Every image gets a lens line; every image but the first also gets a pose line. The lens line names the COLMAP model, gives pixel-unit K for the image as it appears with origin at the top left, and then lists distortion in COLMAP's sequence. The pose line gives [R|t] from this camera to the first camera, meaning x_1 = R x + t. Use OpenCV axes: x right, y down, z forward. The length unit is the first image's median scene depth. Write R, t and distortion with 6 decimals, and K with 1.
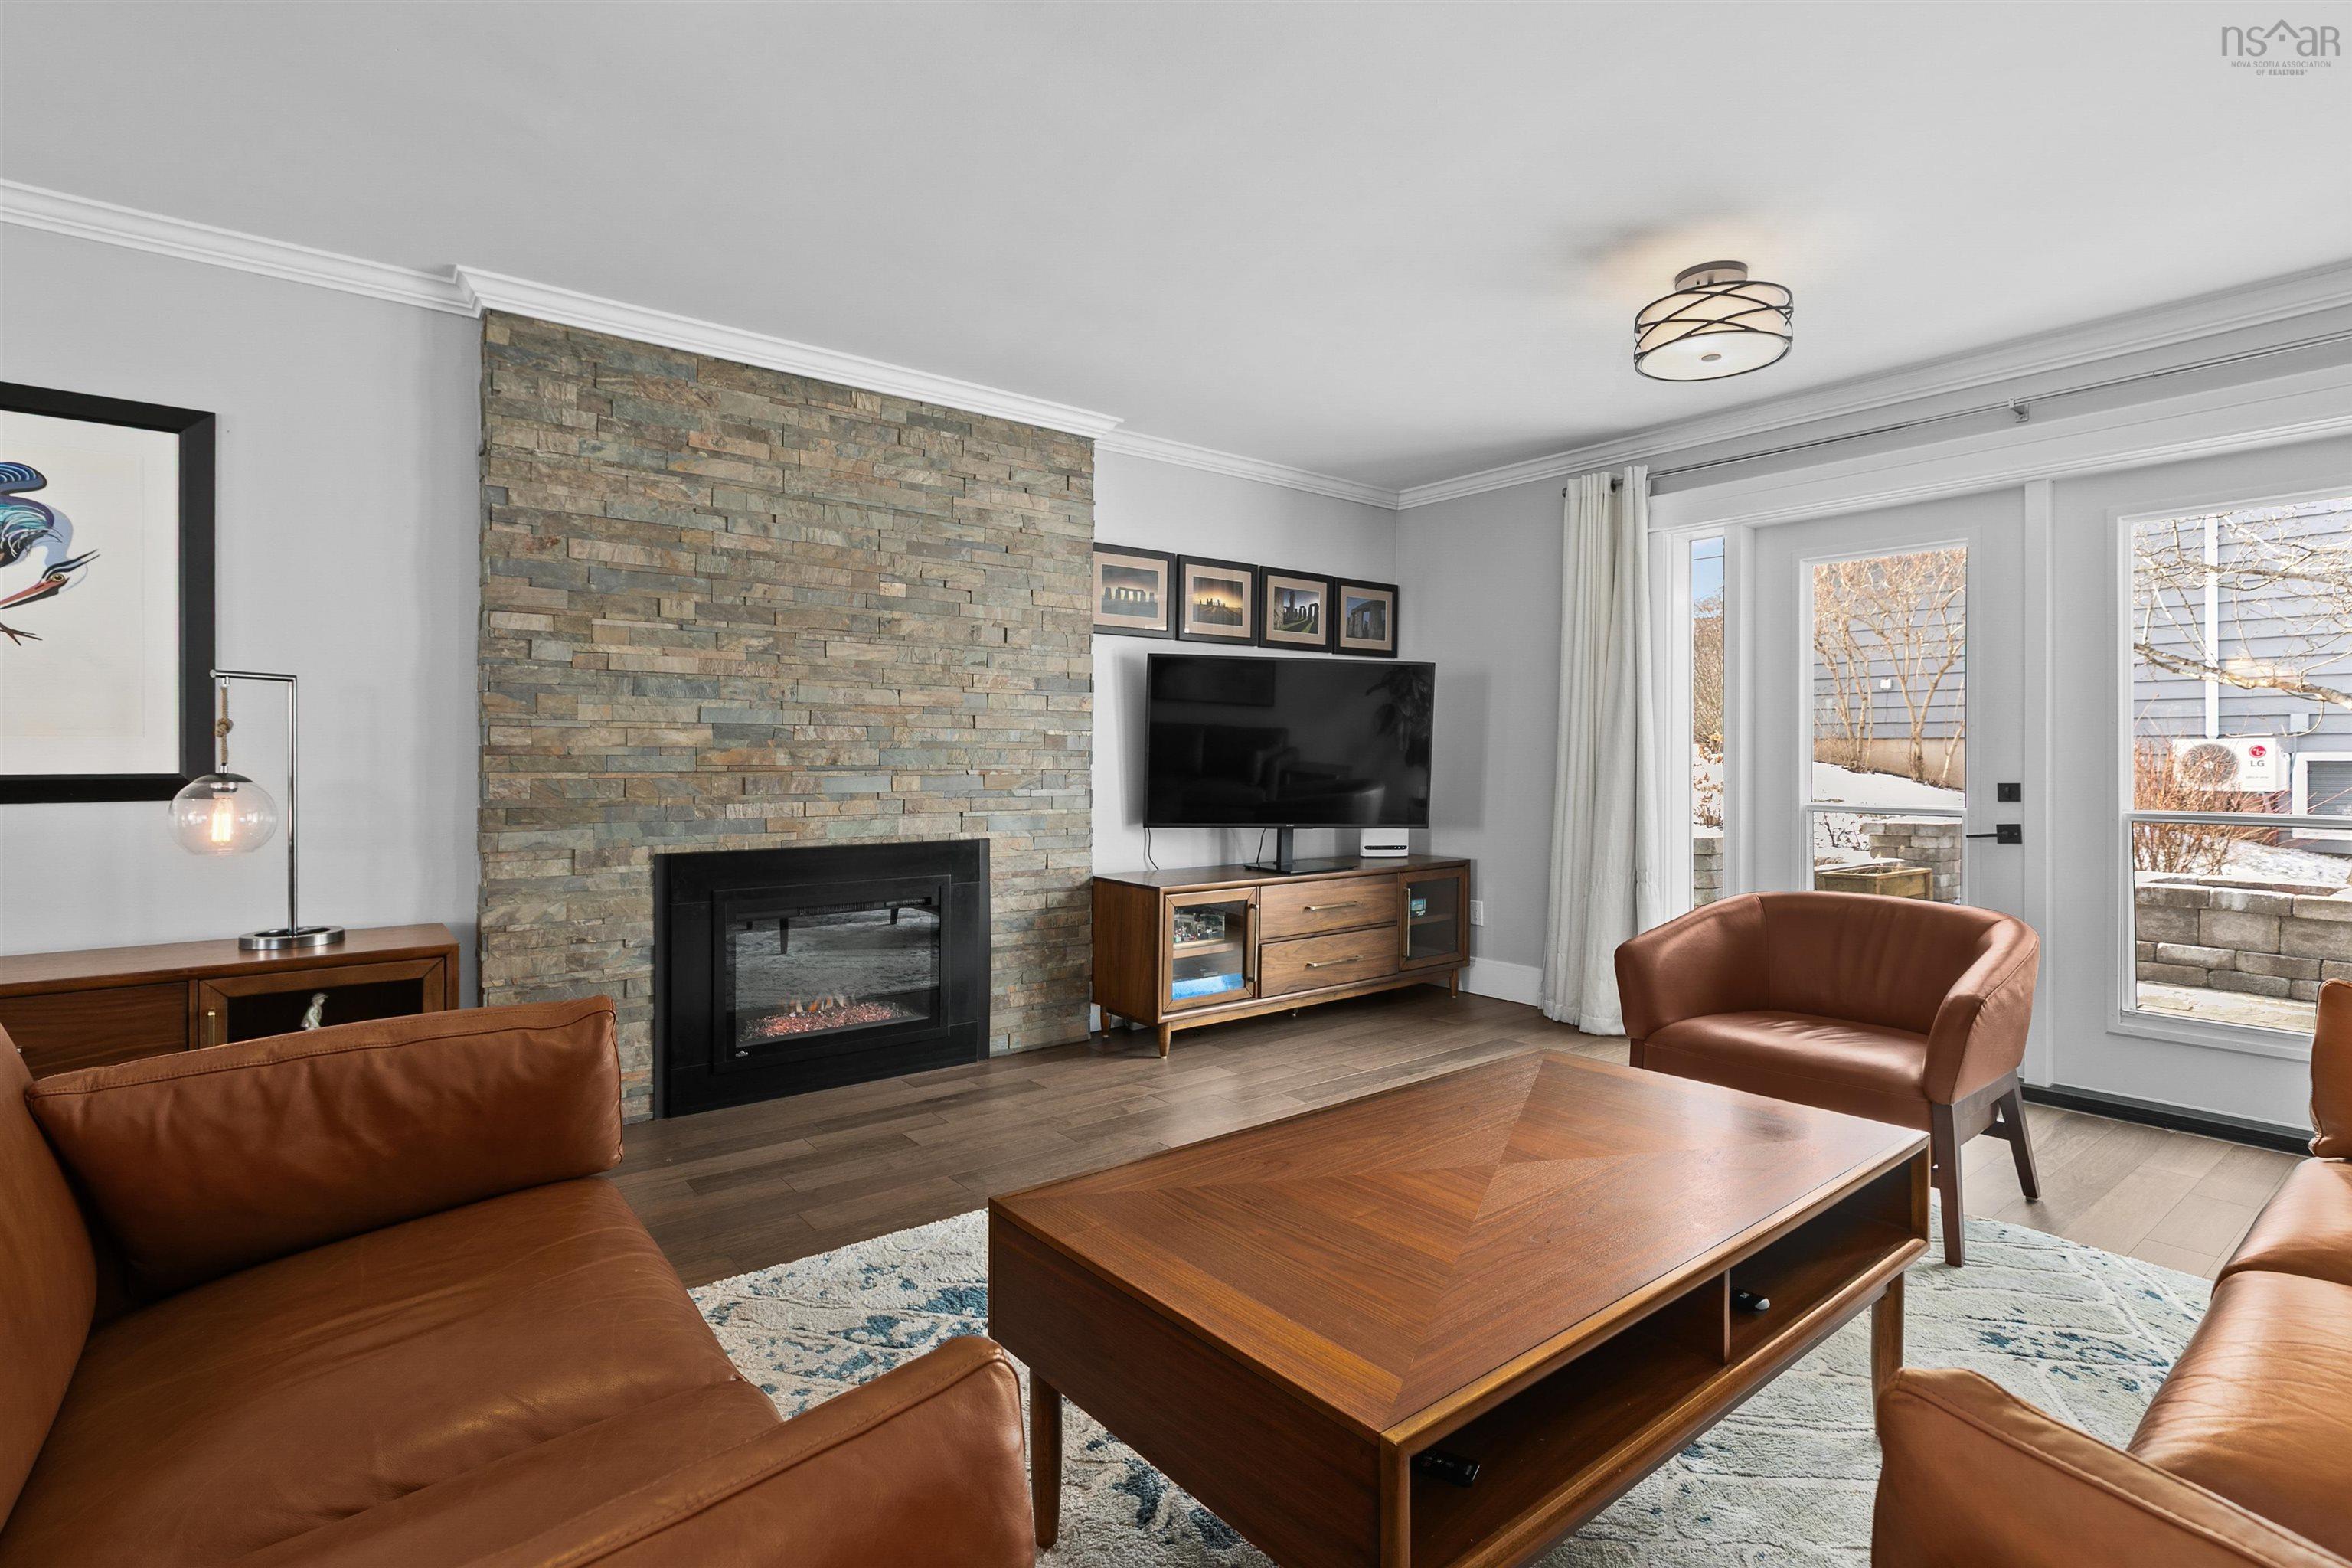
lens RADIAL K [[1140.7, 0, 1151.7], [0, 1140.7, 765.4], [0, 0, 1]] dist [0.007023, -0.002816]
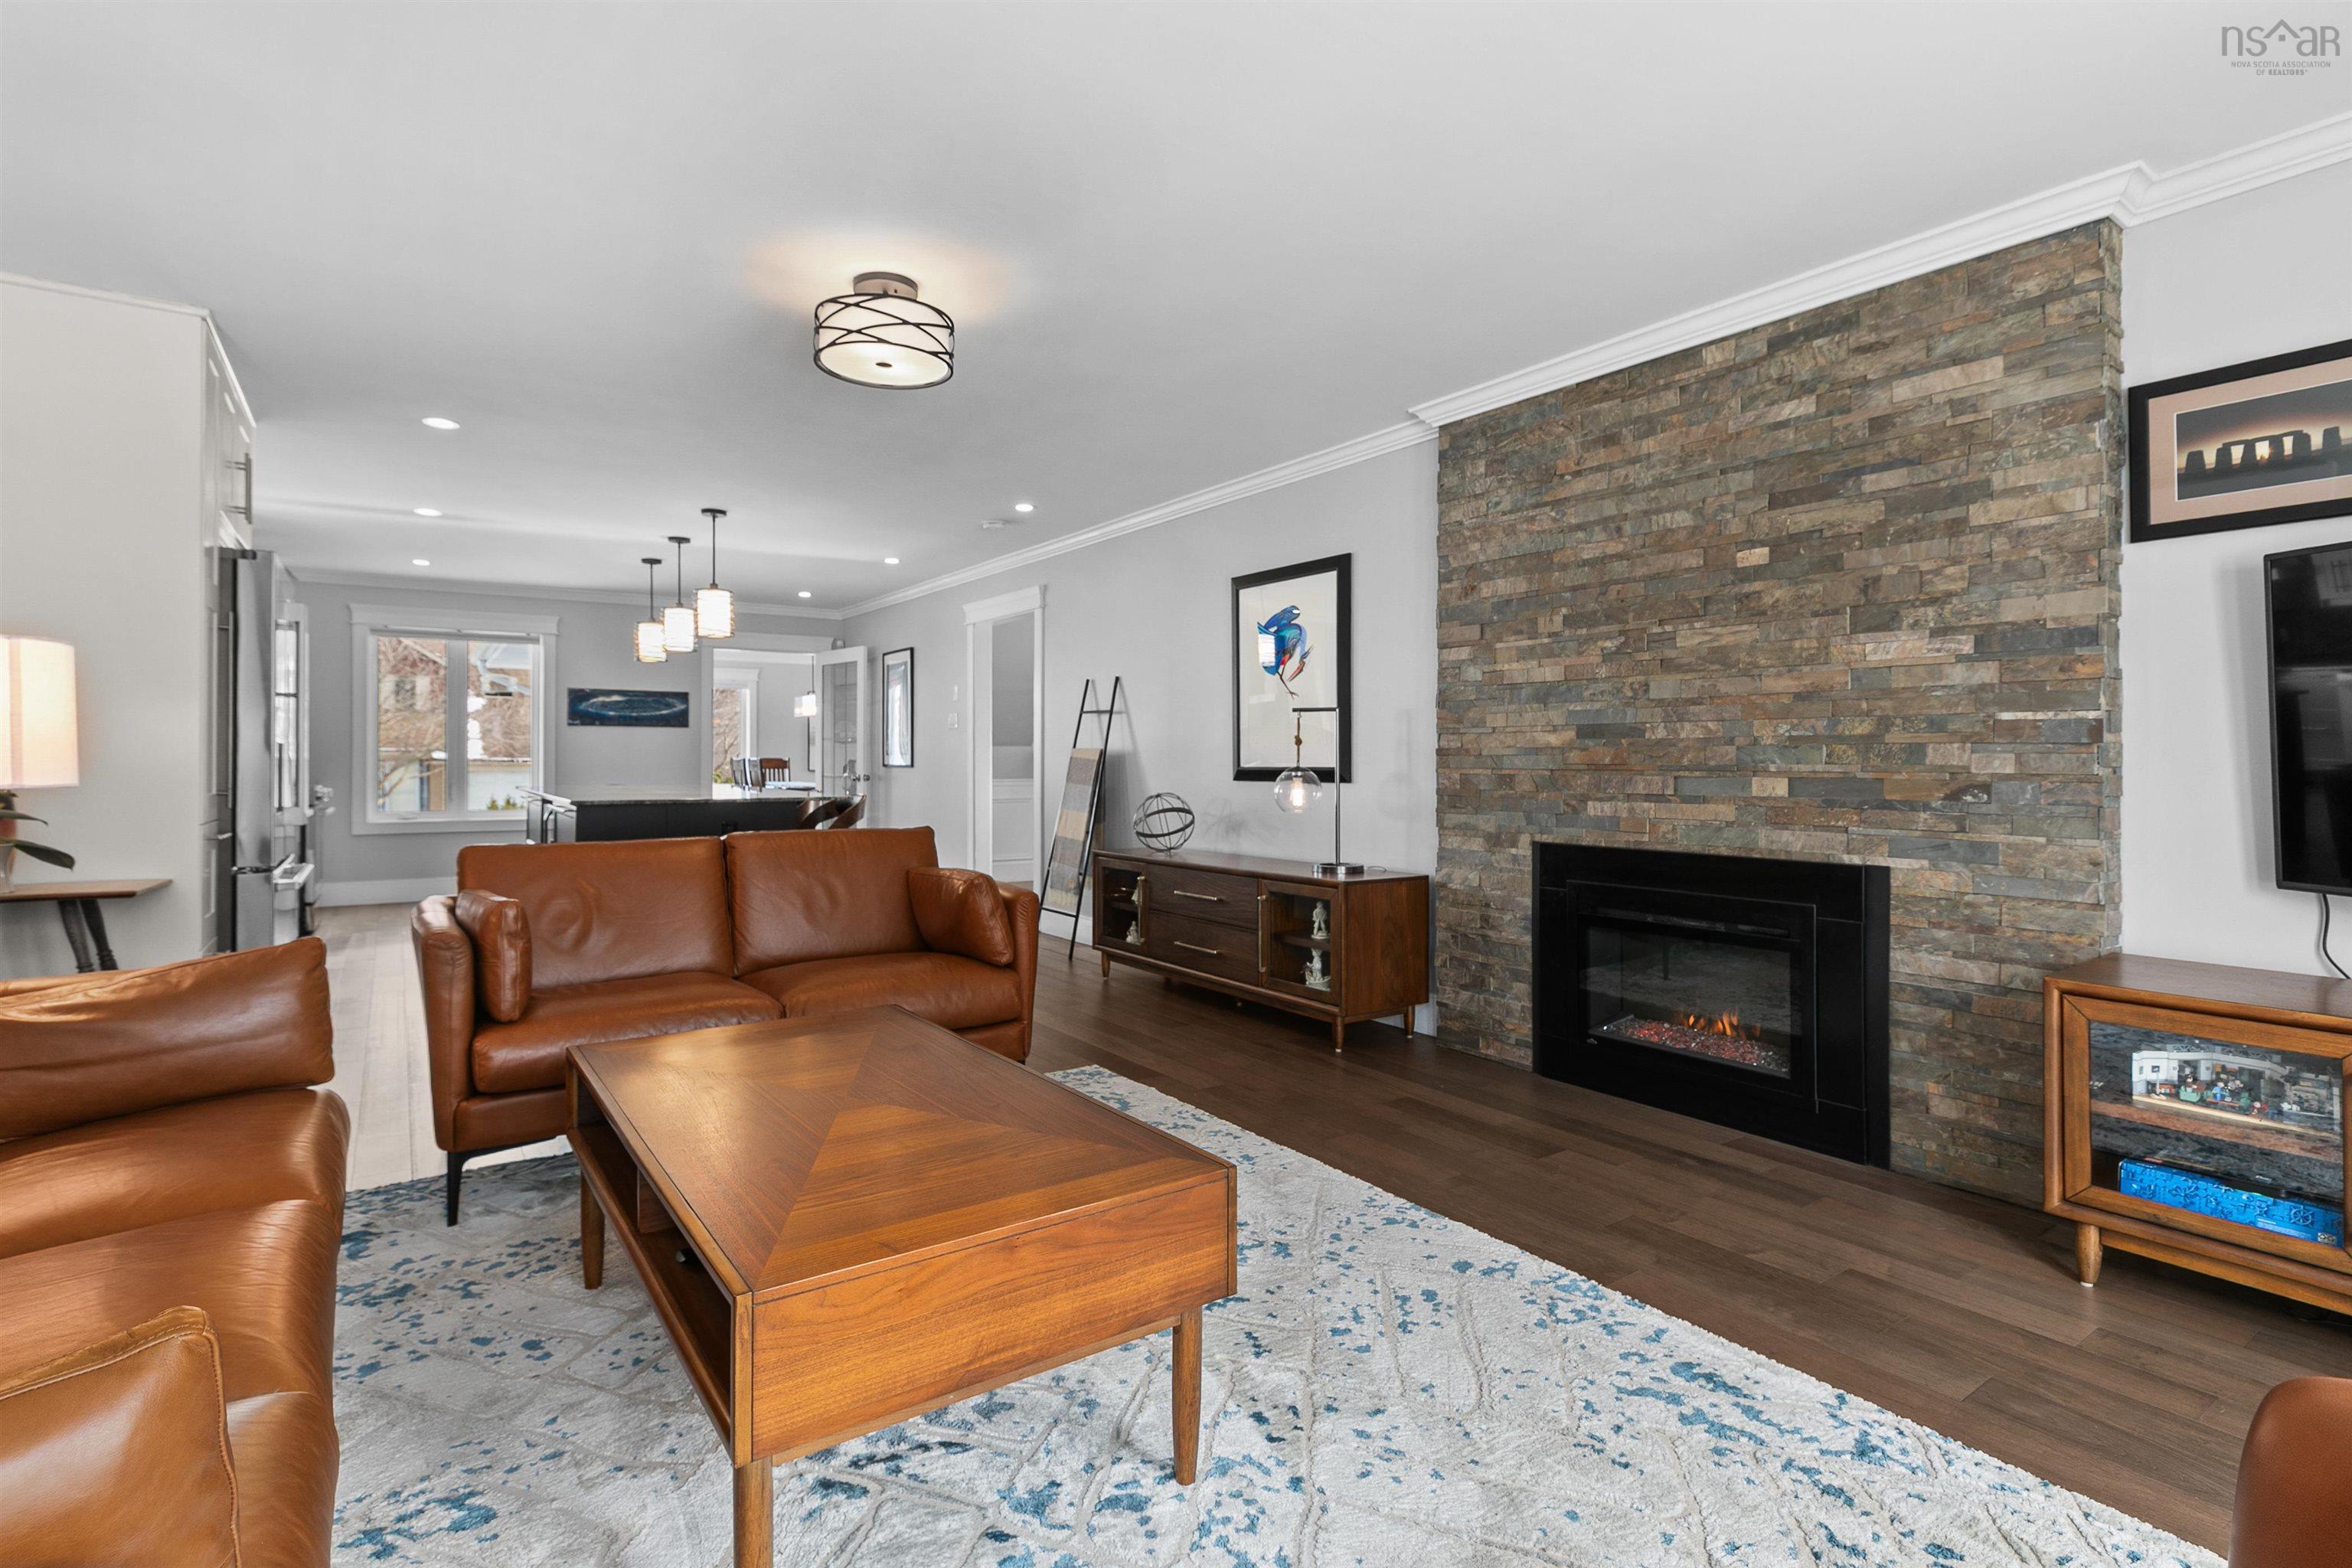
lens RADIAL K [[1140.7, 0, 1164.7], [0, 1140.7, 769.0], [0, 0, 1]] dist [0.007023, -0.002816]
pose [[-0.061396, 0.006898, -0.998090, 0.706345], [-0.006430, 0.999953, 0.007307, -0.000744], [0.998093, 0.006867, -0.061348, 0.675753]]
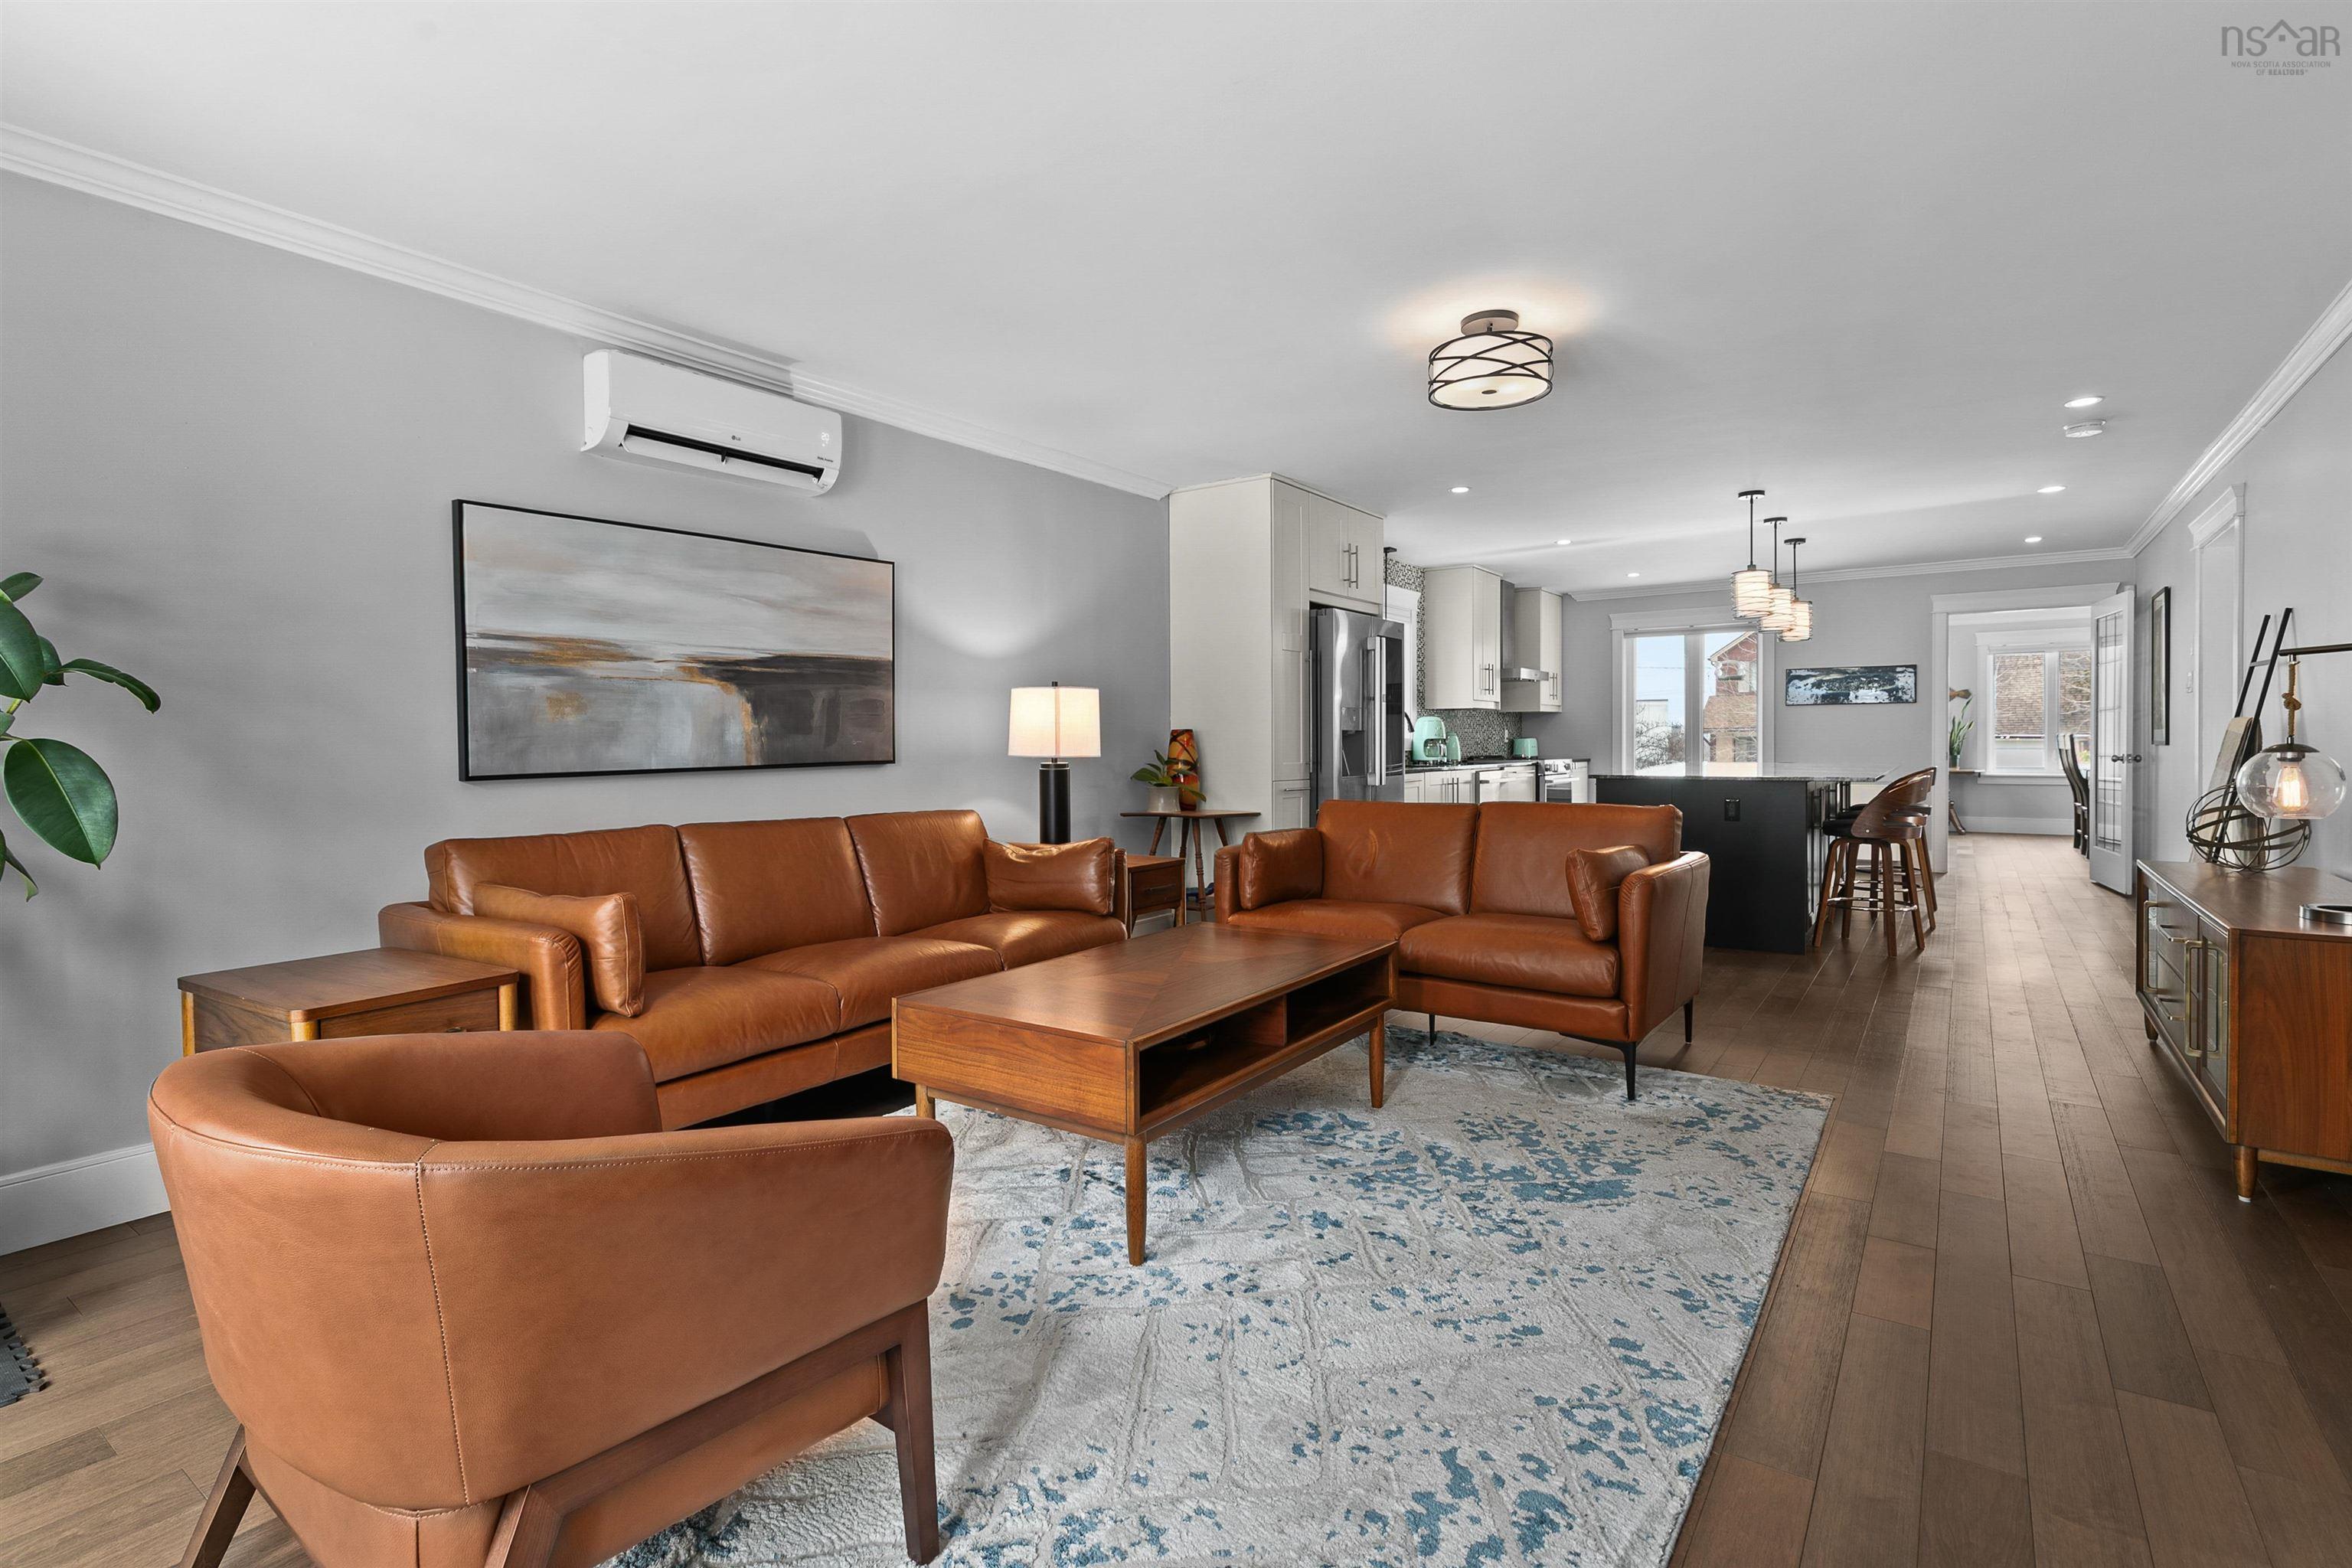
lens RADIAL K [[1140.7, 0, 1169.7], [0, 1140.7, 759.9], [0, 0, 1]] dist [0.007023, -0.002816]
pose [[-0.962973, 0.009207, -0.269439, 0.377929], [0.003898, 0.999788, 0.020233, -0.002728], [0.269568, 0.018433, -0.962805, 1.306734]]
